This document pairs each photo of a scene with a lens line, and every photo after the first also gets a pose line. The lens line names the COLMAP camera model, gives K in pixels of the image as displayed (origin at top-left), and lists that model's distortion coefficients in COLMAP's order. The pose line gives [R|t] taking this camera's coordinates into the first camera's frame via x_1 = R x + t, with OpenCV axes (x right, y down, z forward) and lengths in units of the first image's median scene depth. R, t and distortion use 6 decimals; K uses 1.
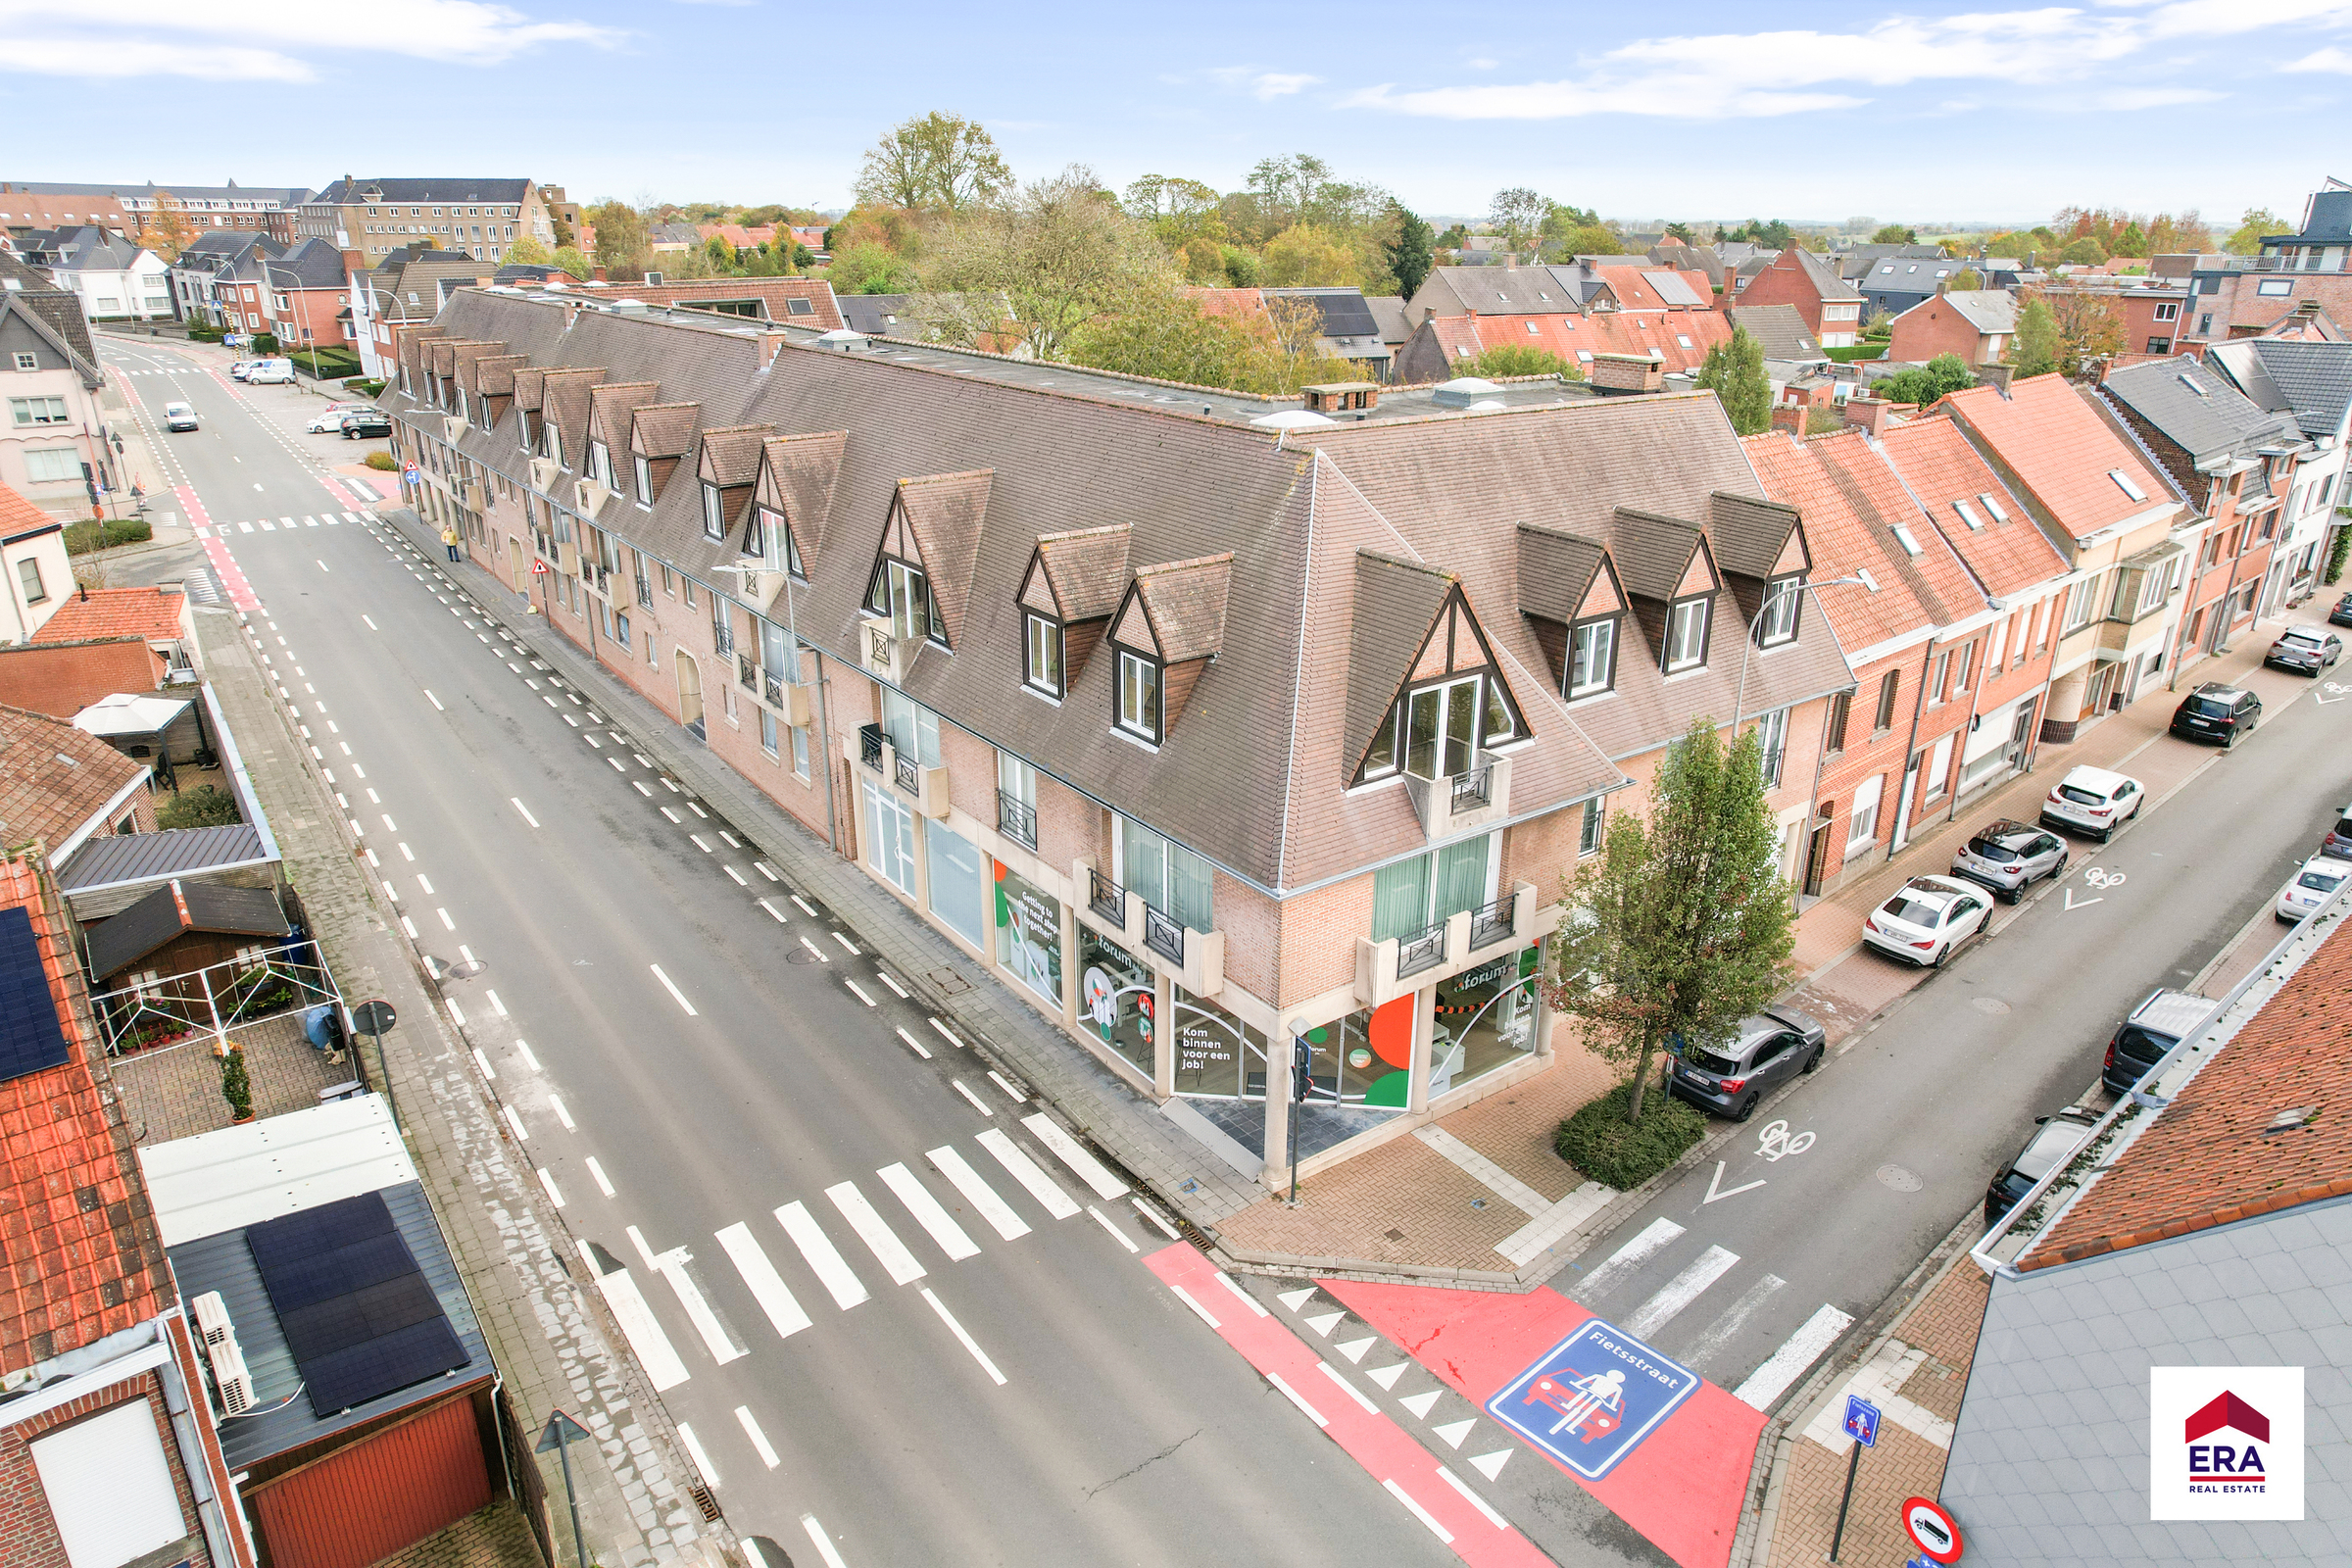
lens RADIAL K [[1507.0, 0, 1176.0], [0, 1507.0, 784.0], [0, 0, 1]] dist [-0.087267, 0.082658]
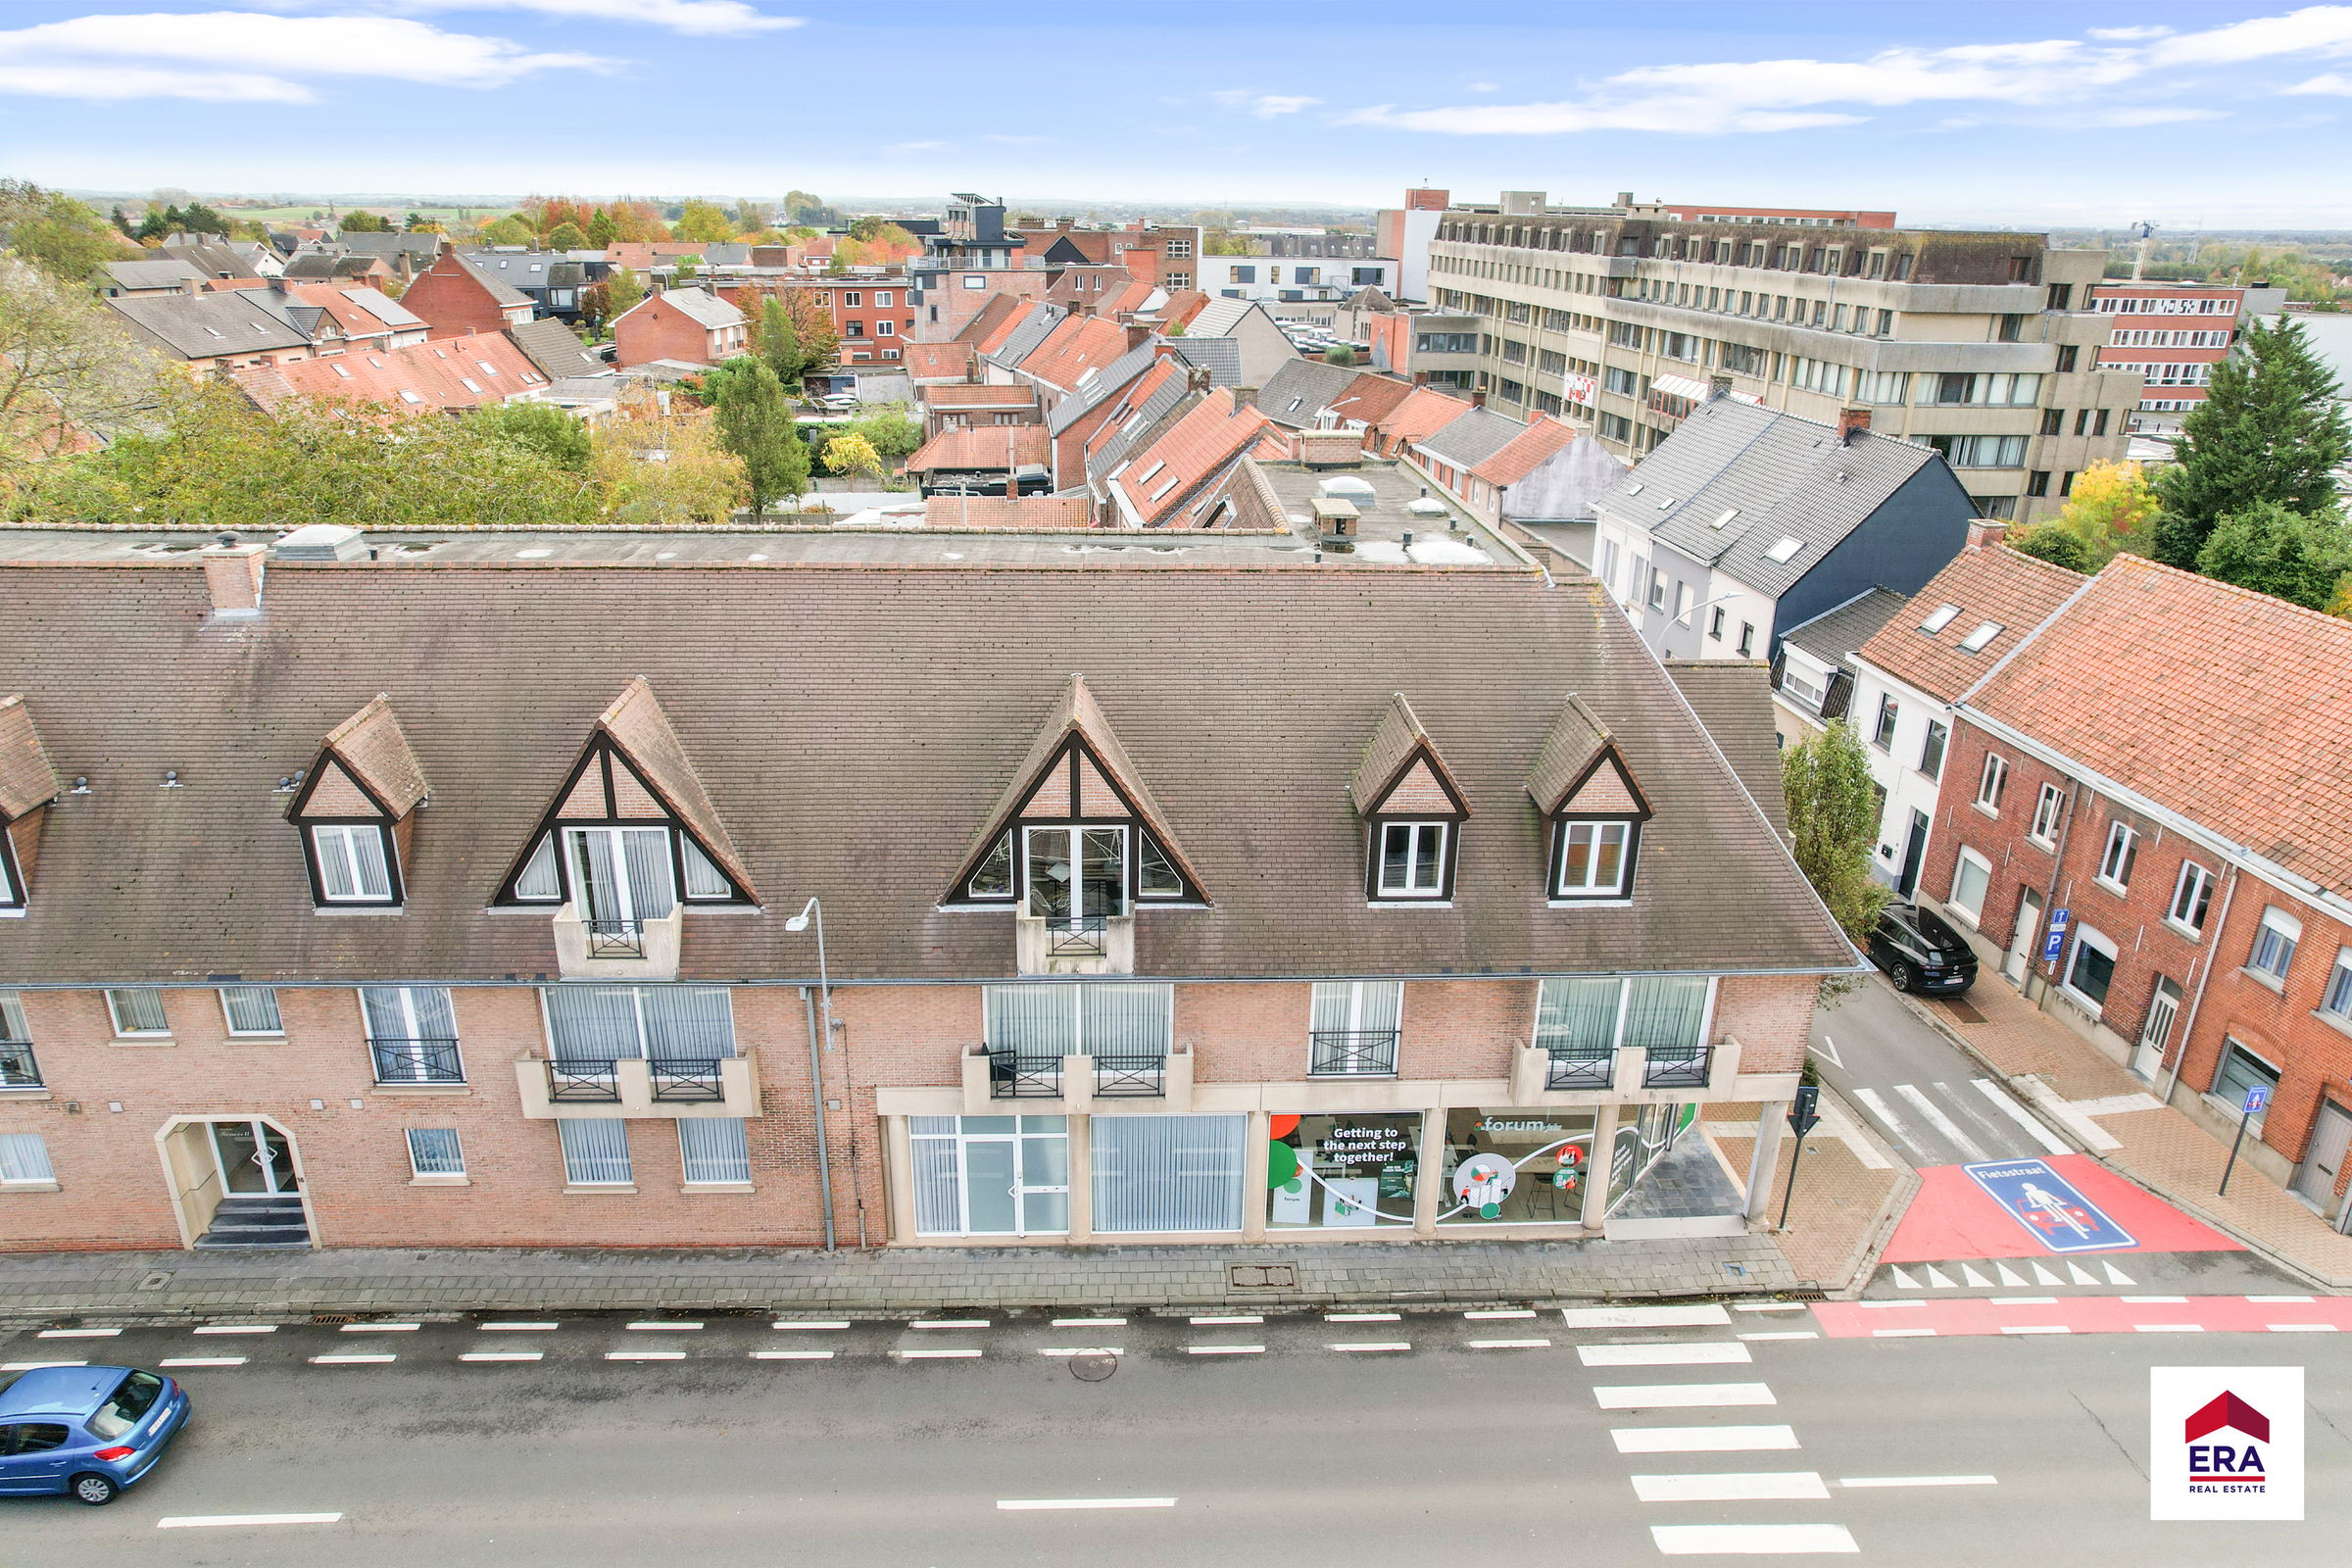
lens RADIAL K [[1507.0, 0, 1176.0], [0, 1507.0, 784.0], [0, 0, 1]] dist [-0.087267, 0.082658]
pose [[0.550235, -0.301261, 0.778771, -0.793221], [0.287974, 0.943893, 0.161671, -0.294081], [-0.783781, 0.135308, 0.606118, 0.532502]]
